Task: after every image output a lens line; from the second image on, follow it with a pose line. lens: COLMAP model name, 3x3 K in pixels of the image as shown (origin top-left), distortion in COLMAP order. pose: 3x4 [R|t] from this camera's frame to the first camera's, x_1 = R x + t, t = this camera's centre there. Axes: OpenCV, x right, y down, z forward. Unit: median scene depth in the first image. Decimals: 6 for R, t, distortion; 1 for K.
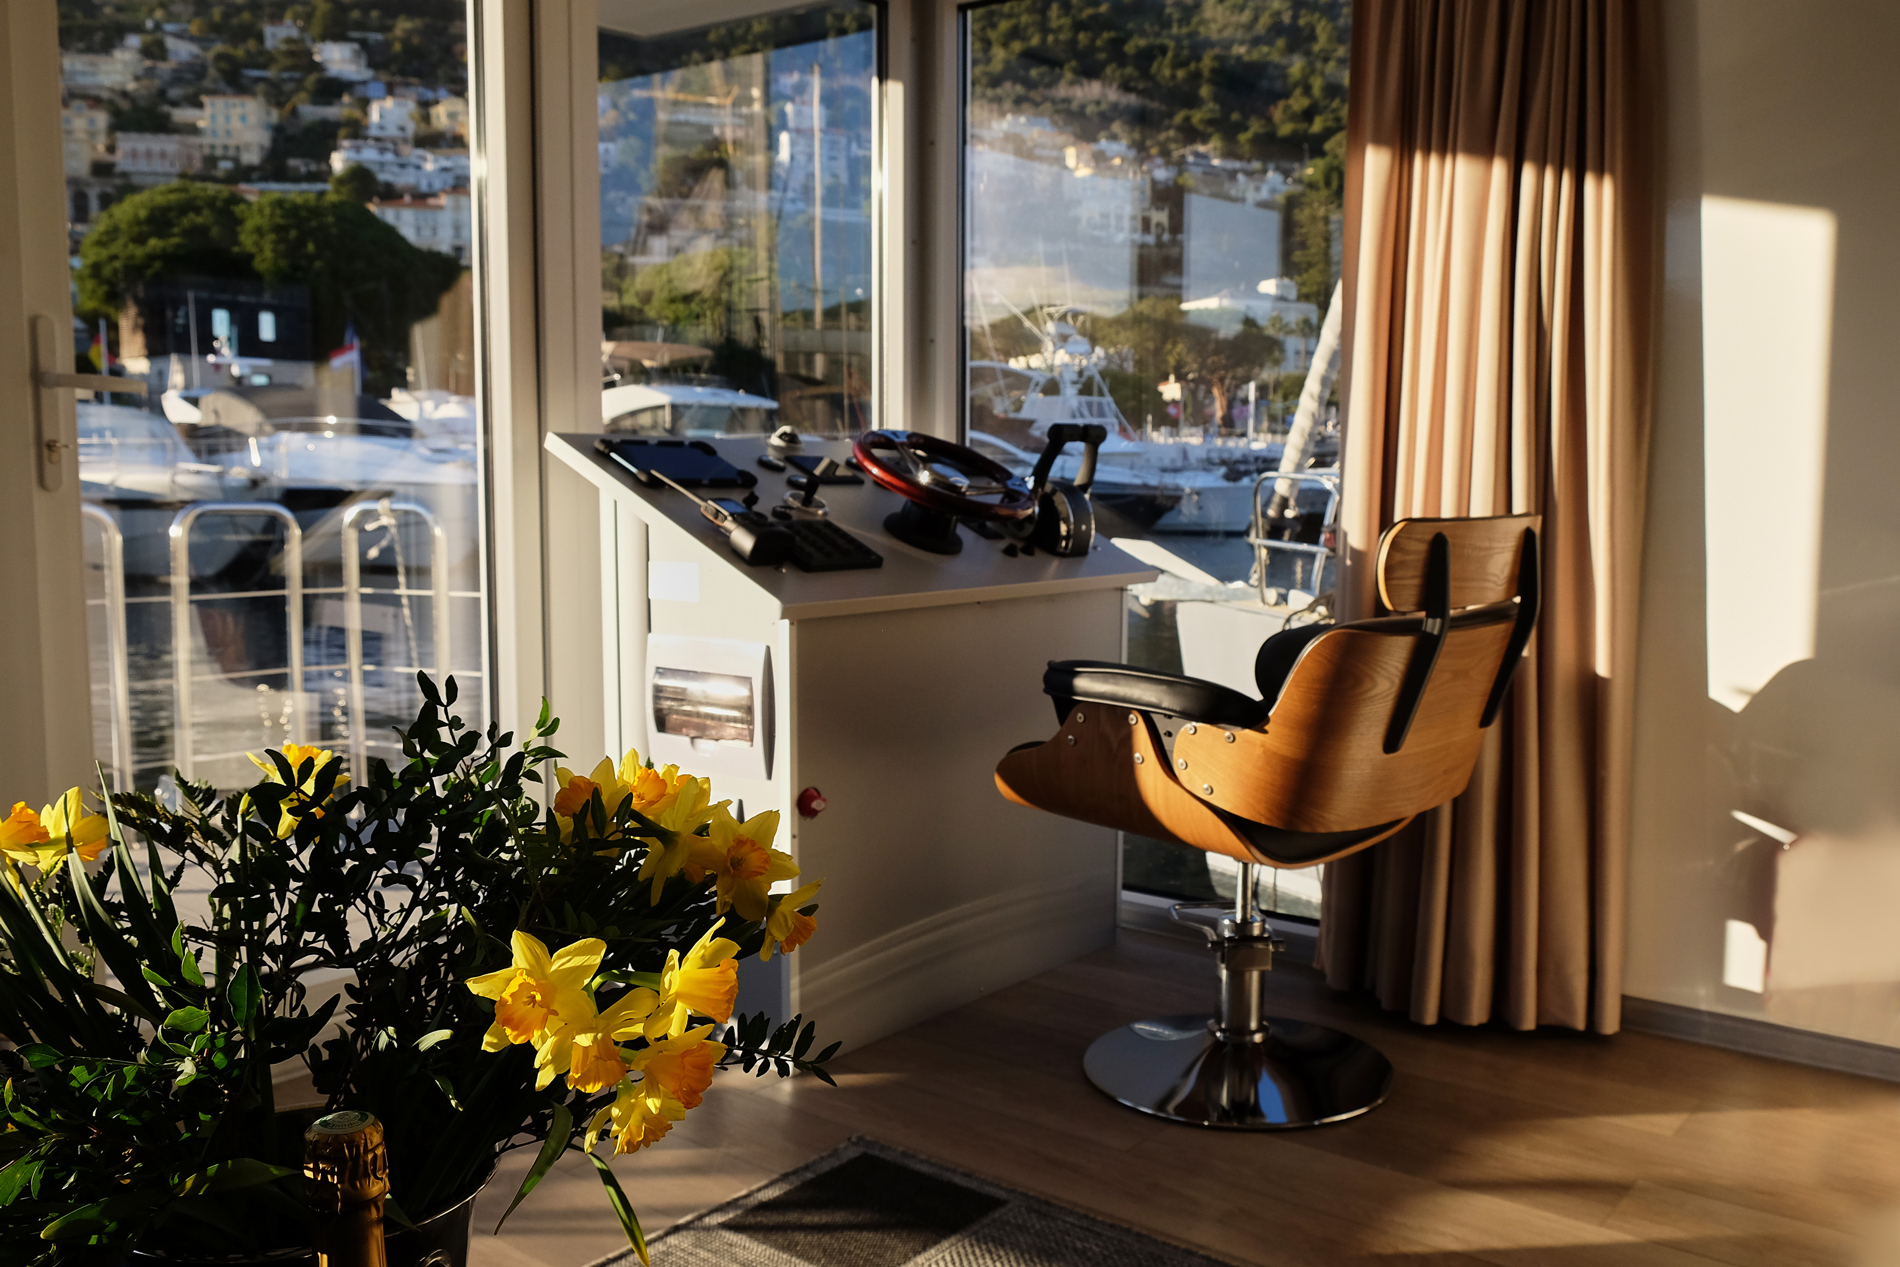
lens RADIAL K [[1627.8, 0, 987.0], [0, 1627.8, 630.8], [0, 0, 1]] dist [-0.070105, 0.079465]
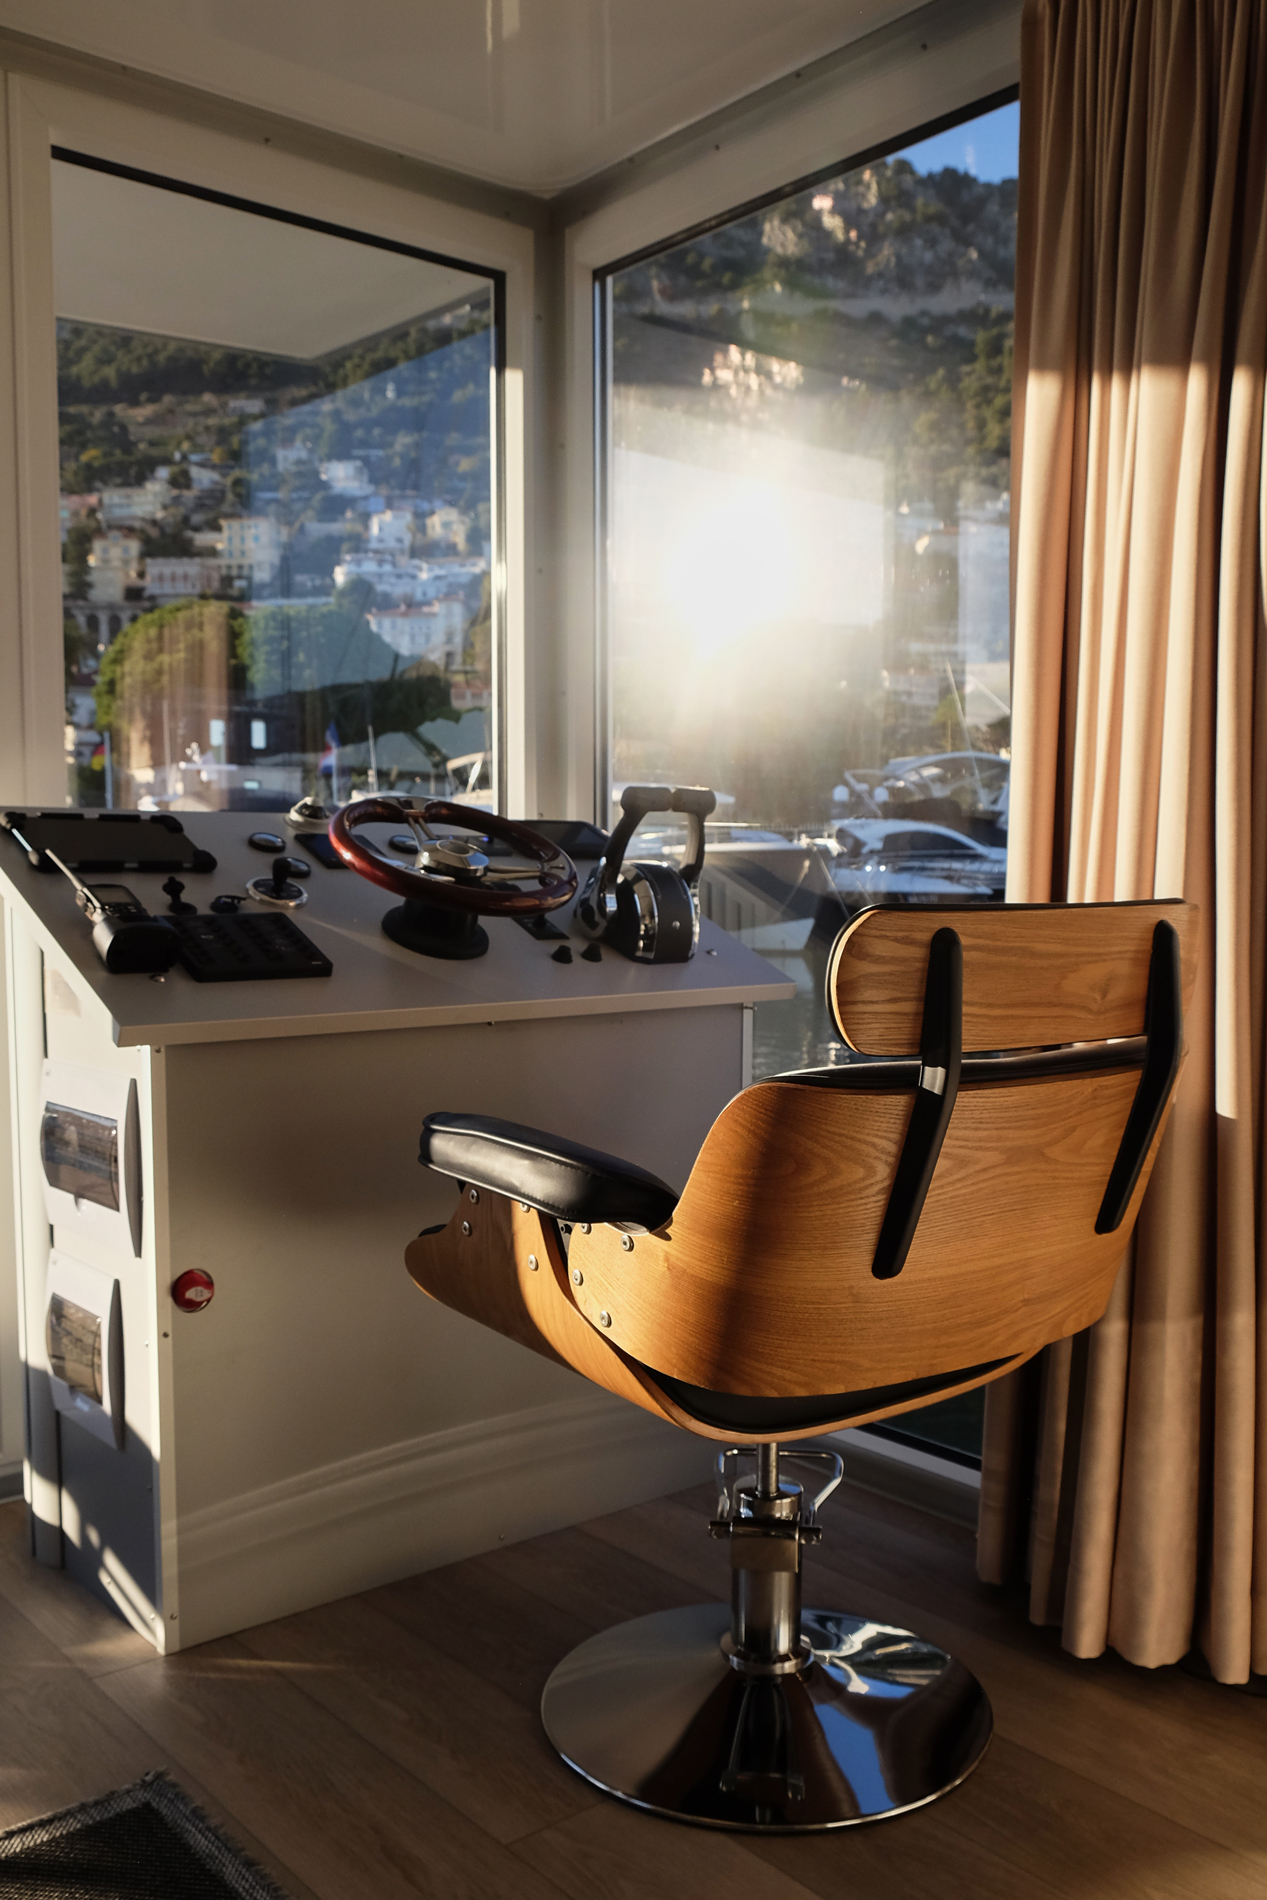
lens RADIAL K [[1672.8, 0, 596.7], [0, 1672.8, 1009.8], [0, 0, 1]] dist [-0.078662, 0.103879]
pose [[0.973705, 0.009519, -0.227612, 0.202333], [-0.013012, 0.999819, -0.013849, -0.012300], [0.227439, 0.016446, 0.973653, 0.245017]]
